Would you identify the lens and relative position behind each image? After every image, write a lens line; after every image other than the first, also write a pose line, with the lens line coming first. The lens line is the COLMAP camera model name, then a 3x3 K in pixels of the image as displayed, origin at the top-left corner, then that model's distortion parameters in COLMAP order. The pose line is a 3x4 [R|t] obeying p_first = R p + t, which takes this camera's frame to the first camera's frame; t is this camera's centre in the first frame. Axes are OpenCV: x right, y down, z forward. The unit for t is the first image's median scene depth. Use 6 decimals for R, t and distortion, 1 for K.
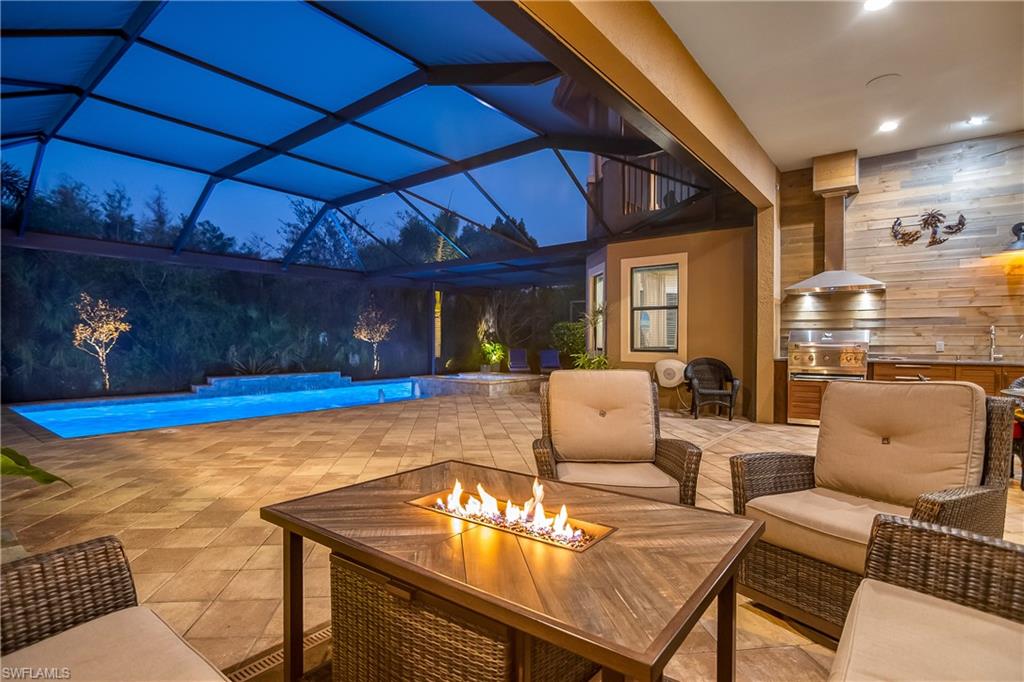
lens RADIAL K [[517.6, 0, 510.2], [0, 517.6, 345.4], [0, 0, 1]] dist [-0.004063, -0.001168]
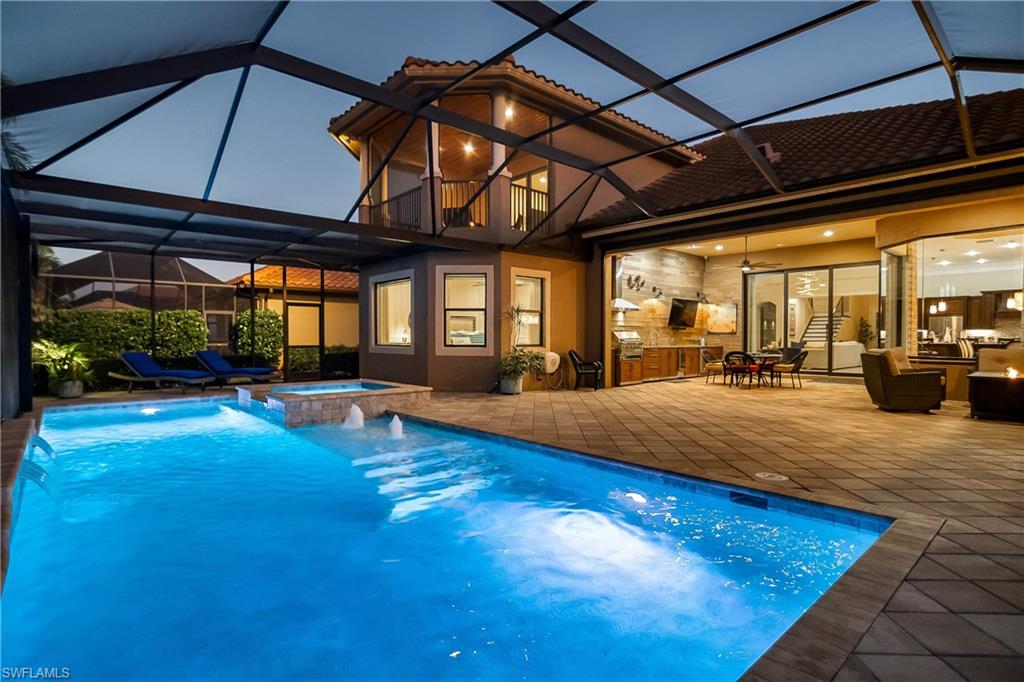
lens RADIAL K [[517.6, 0, 510.2], [0, 517.6, 345.4], [0, 0, 1]] dist [-0.004063, -0.001168]
pose [[0.173074, -0.024032, 0.984616, -1.178702], [0.012472, 0.999676, 0.022208, -0.025659], [-0.984830, 0.008436, 0.173317, 1.024327]]
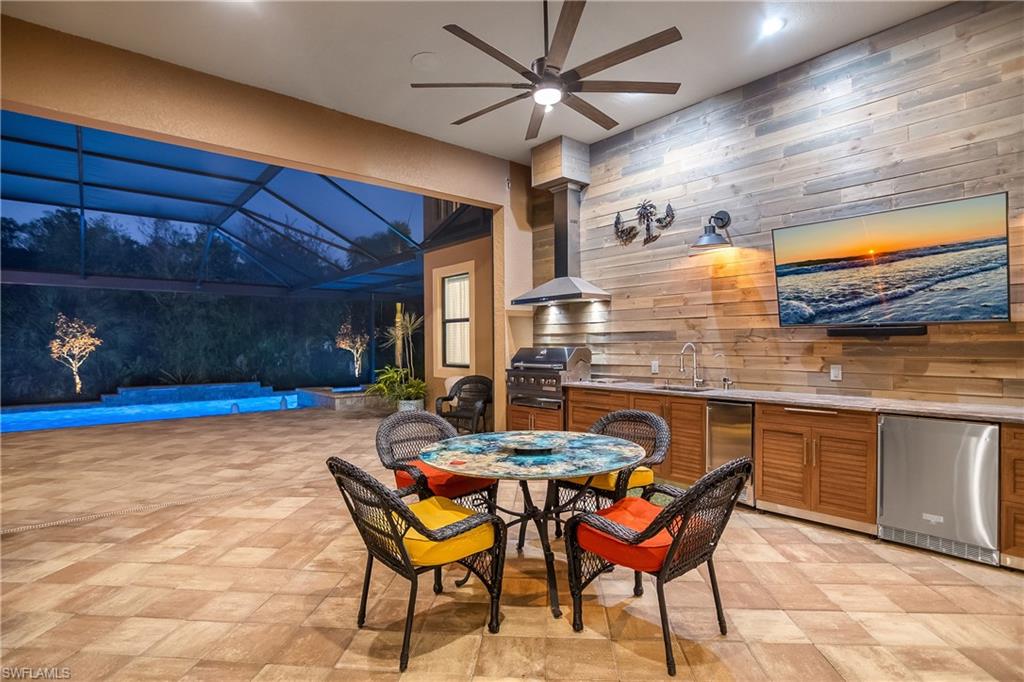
lens RADIAL K [[517.6, 0, 510.2], [0, 517.6, 345.4], [0, 0, 1]] dist [-0.004063, -0.001168]
pose [[0.976124, -0.007310, -0.217091, 0.701424], [0.006243, 0.999965, -0.005598, -0.026024], [0.217125, 0.004109, 0.976135, 0.136178]]
